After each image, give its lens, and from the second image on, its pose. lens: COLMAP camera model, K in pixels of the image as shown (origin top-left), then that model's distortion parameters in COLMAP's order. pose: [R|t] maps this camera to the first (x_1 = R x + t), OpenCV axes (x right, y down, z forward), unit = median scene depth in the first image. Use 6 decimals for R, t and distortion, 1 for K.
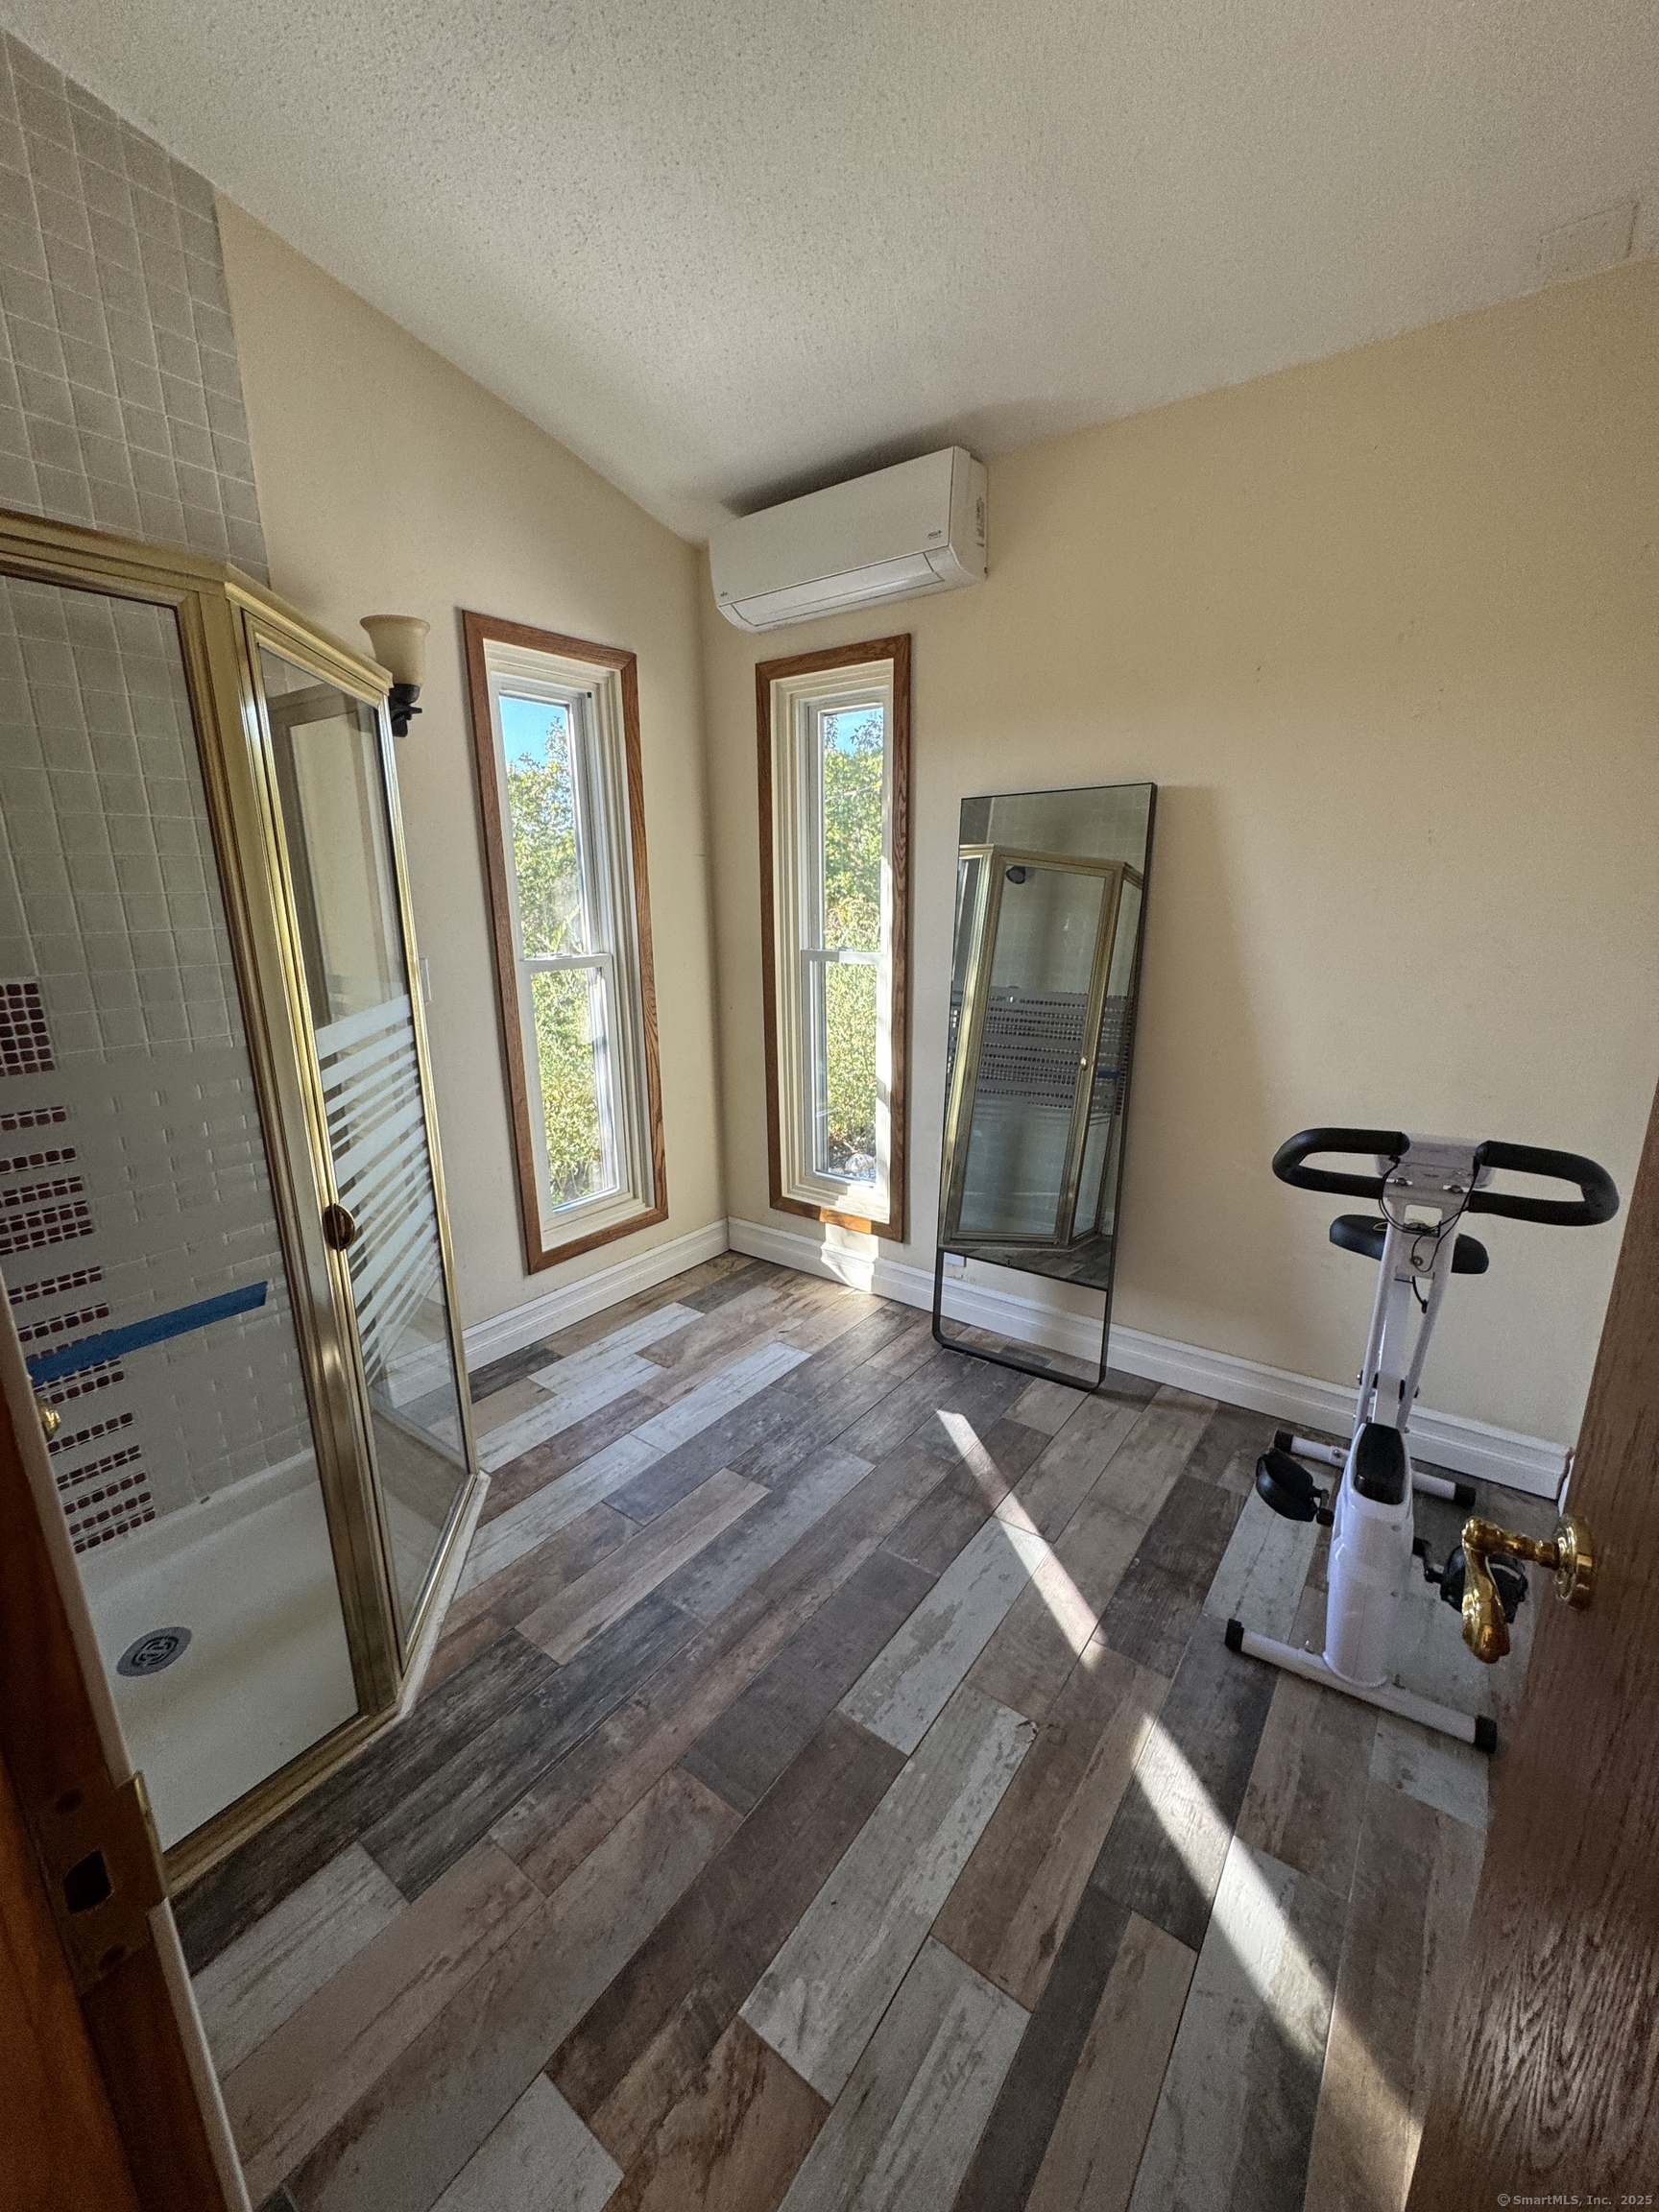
lens RADIAL K [[882.1, 0, 829.5], [0, 882.1, 1106.0], [0, 0, 1]] dist [-0.002112, -0.000323]
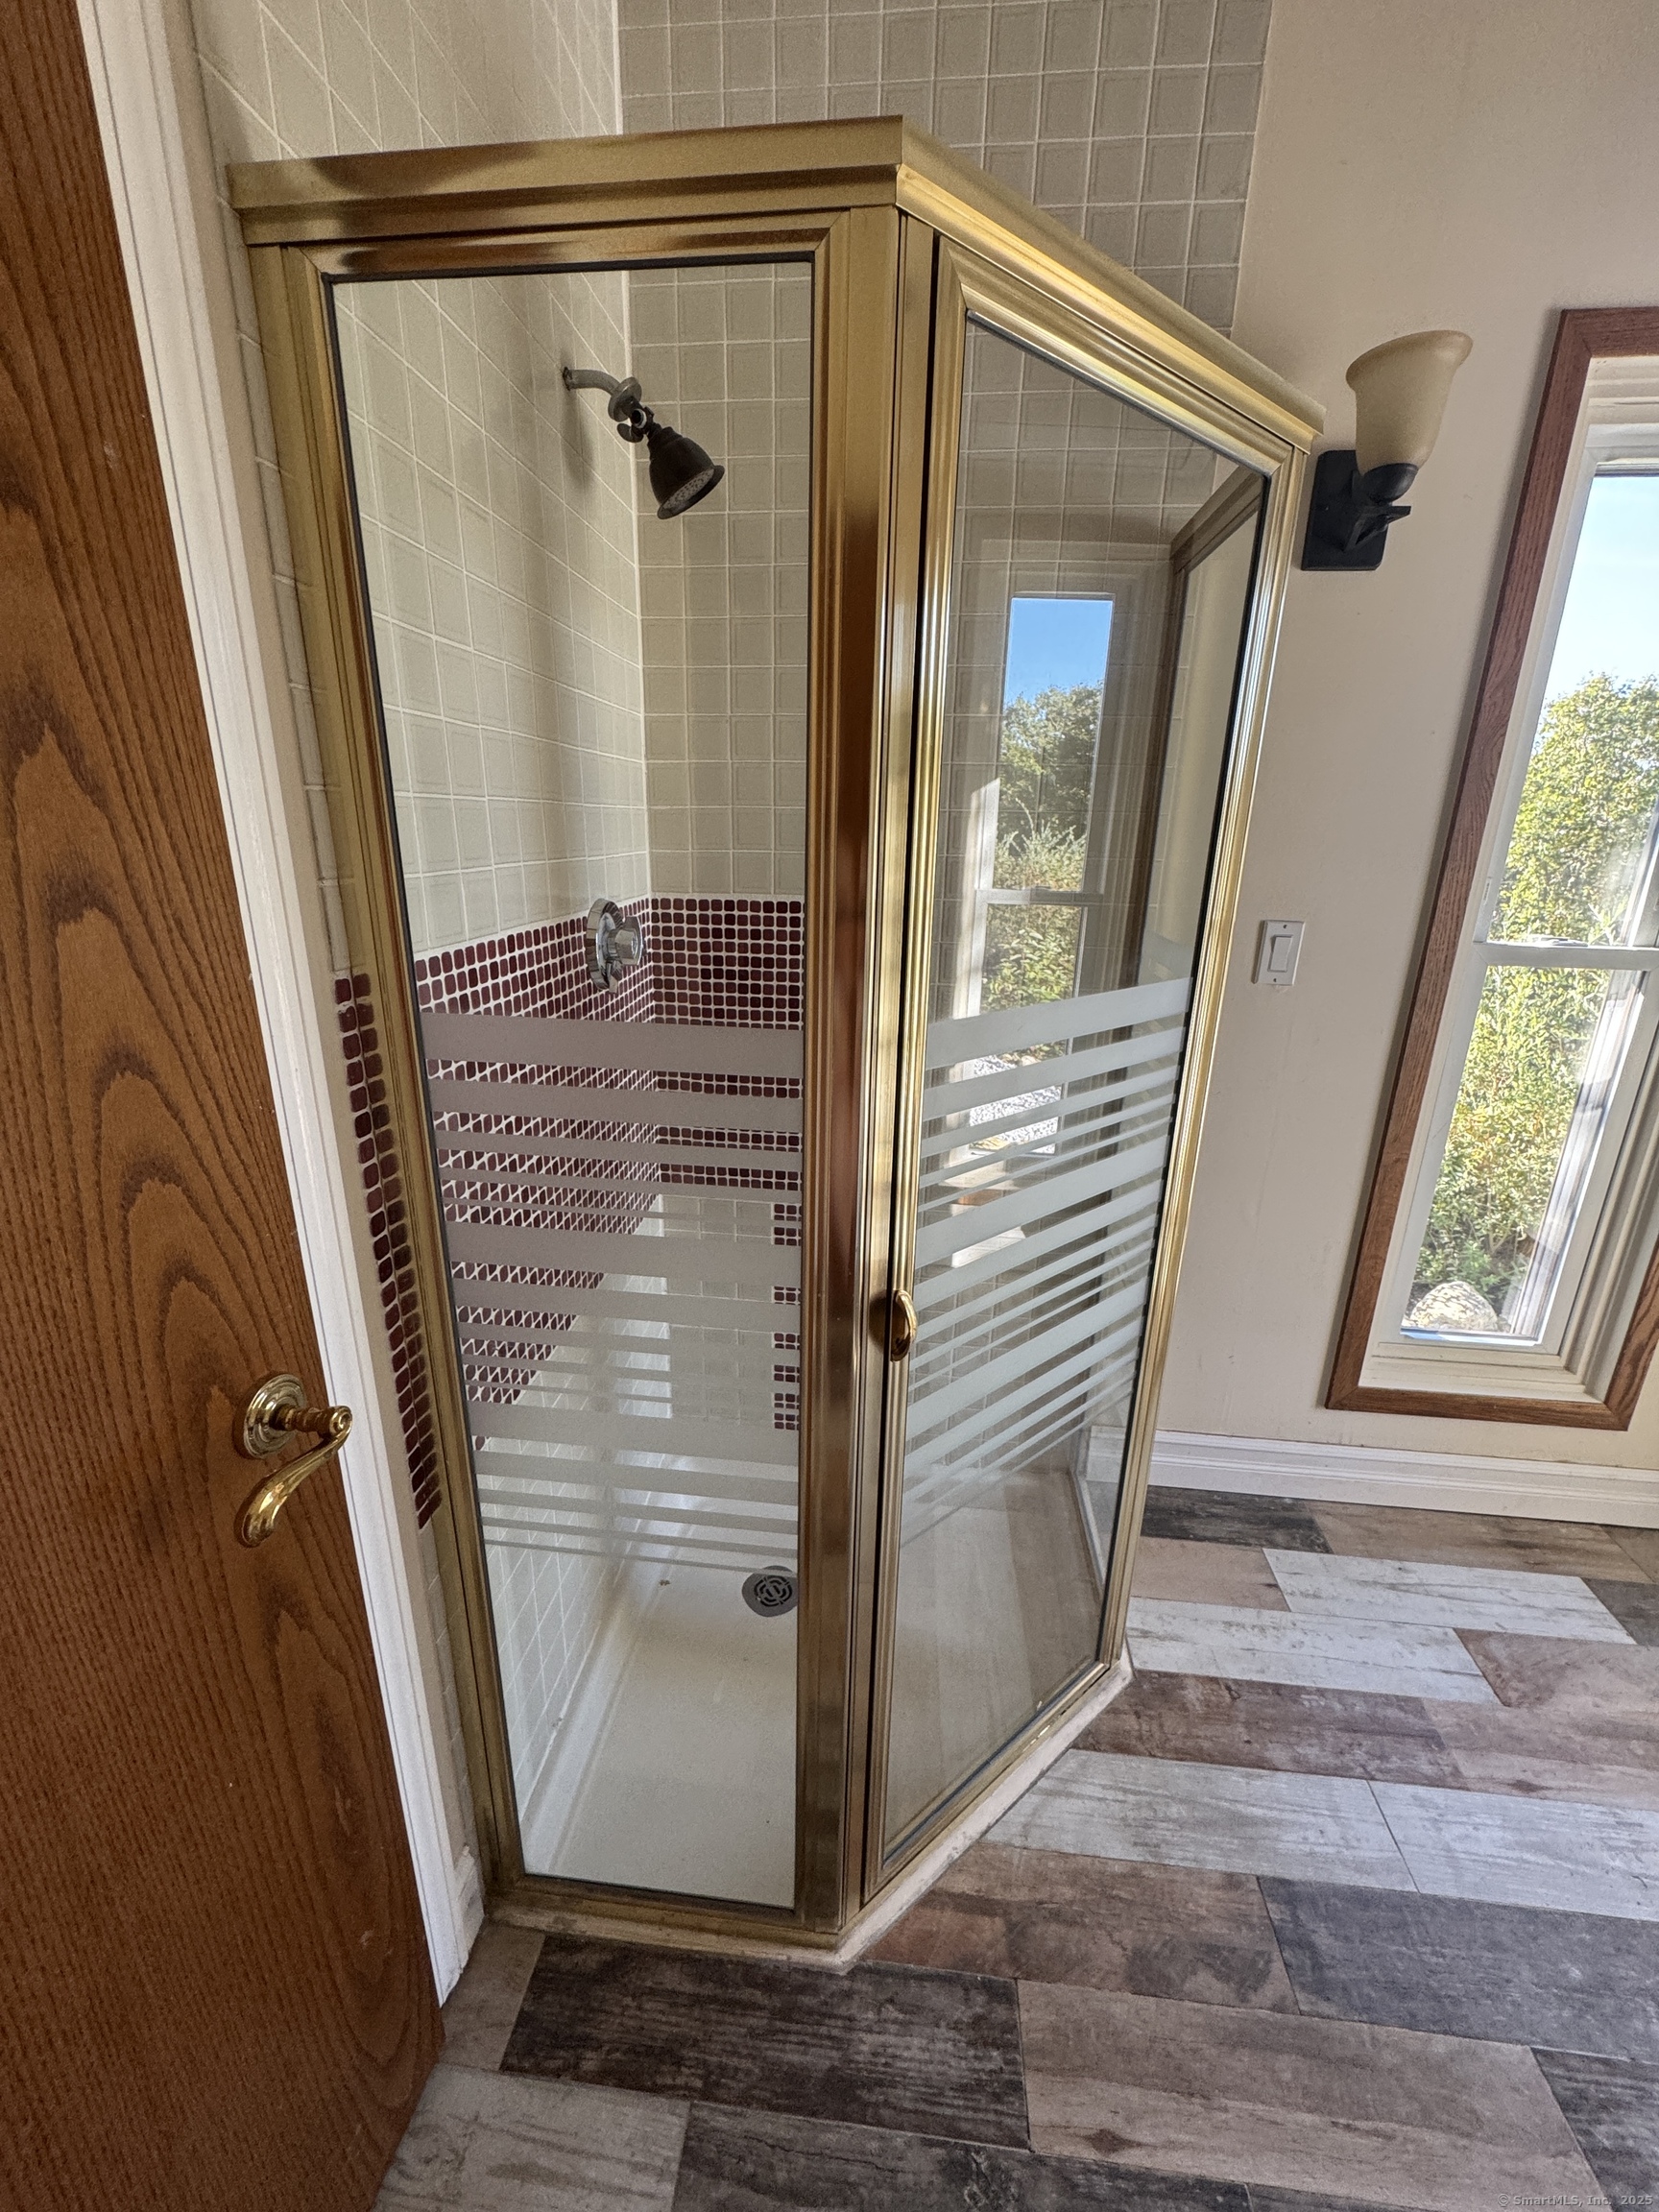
lens RADIAL K [[882.1, 0, 829.5], [0, 882.1, 1106.0], [0, 0, 1]] dist [-0.002112, -0.000323]
pose [[0.512986, 0.274619, -0.813284, -0.061961], [-0.230884, 0.956671, 0.177404, -0.069995], [0.826764, 0.096769, 0.554164, 0.349043]]
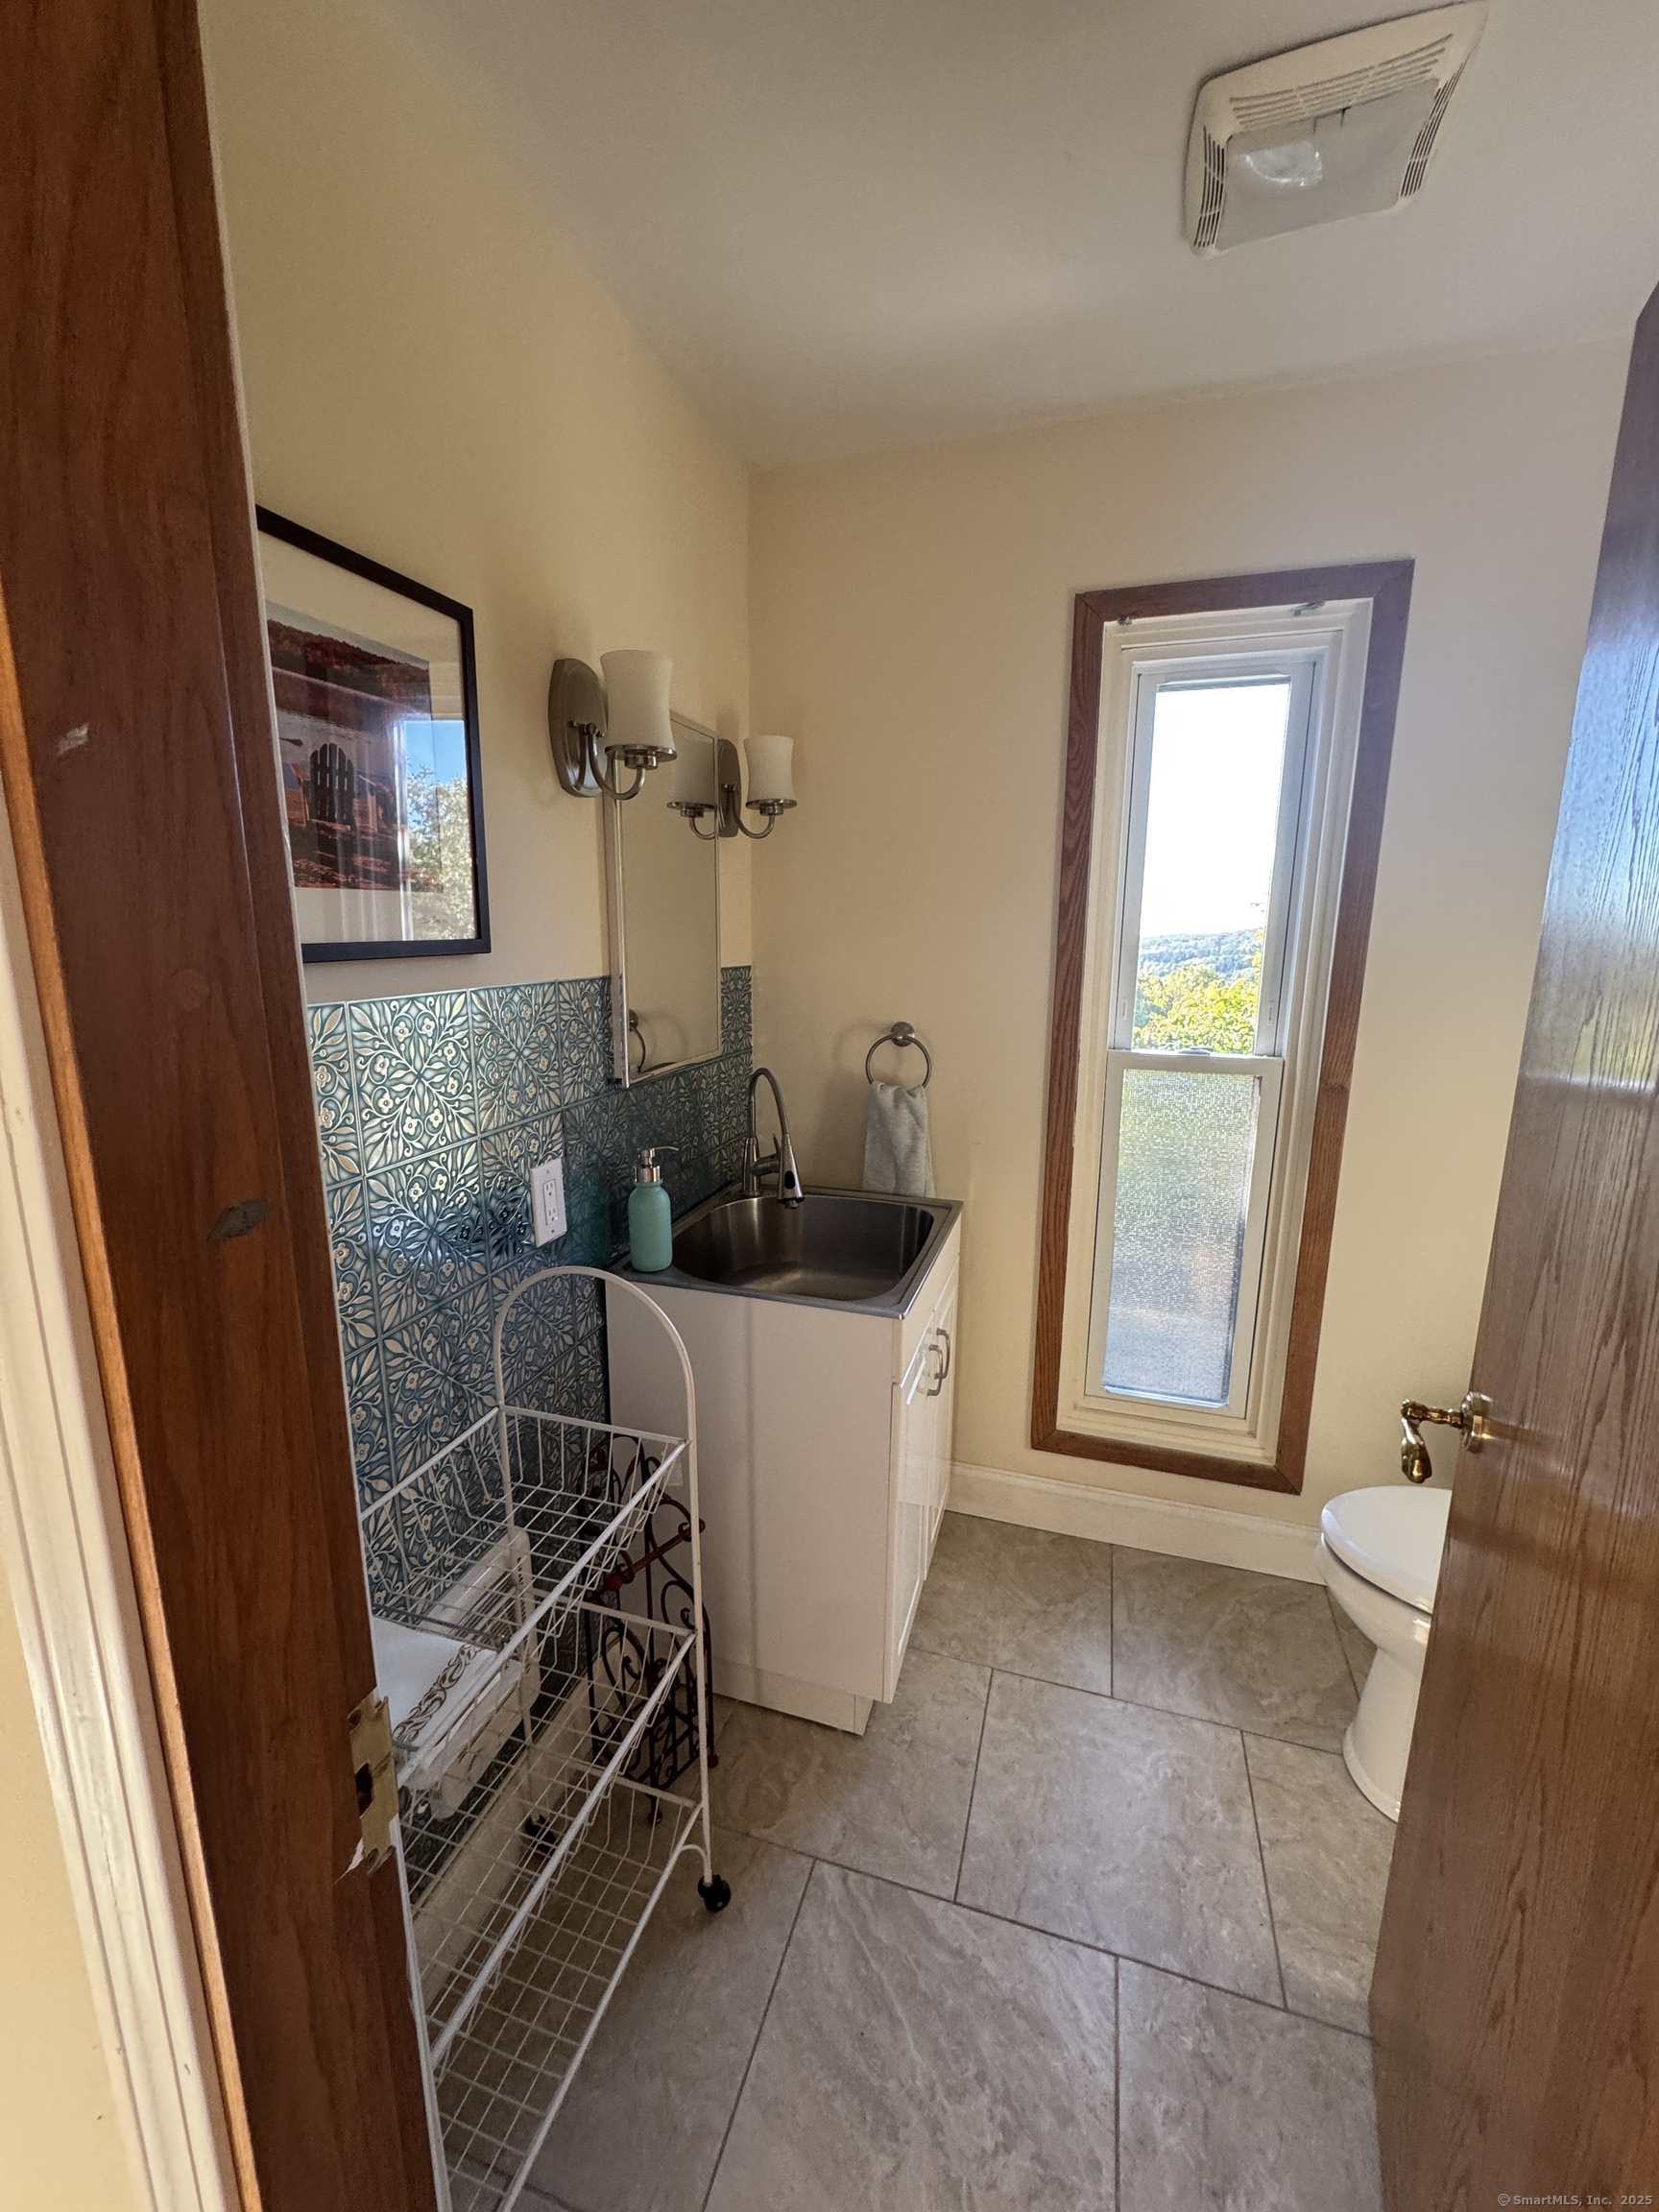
lens RADIAL K [[882.1, 0, 829.5], [0, 882.1, 1106.0], [0, 0, 1]] dist [-0.002112, -0.000323]
pose [[0.320812, 0.208781, -0.923845, 0.304041], [-0.231874, 0.963033, 0.137118, -0.192351], [0.918321, 0.170227, 0.357364, 0.605872]]
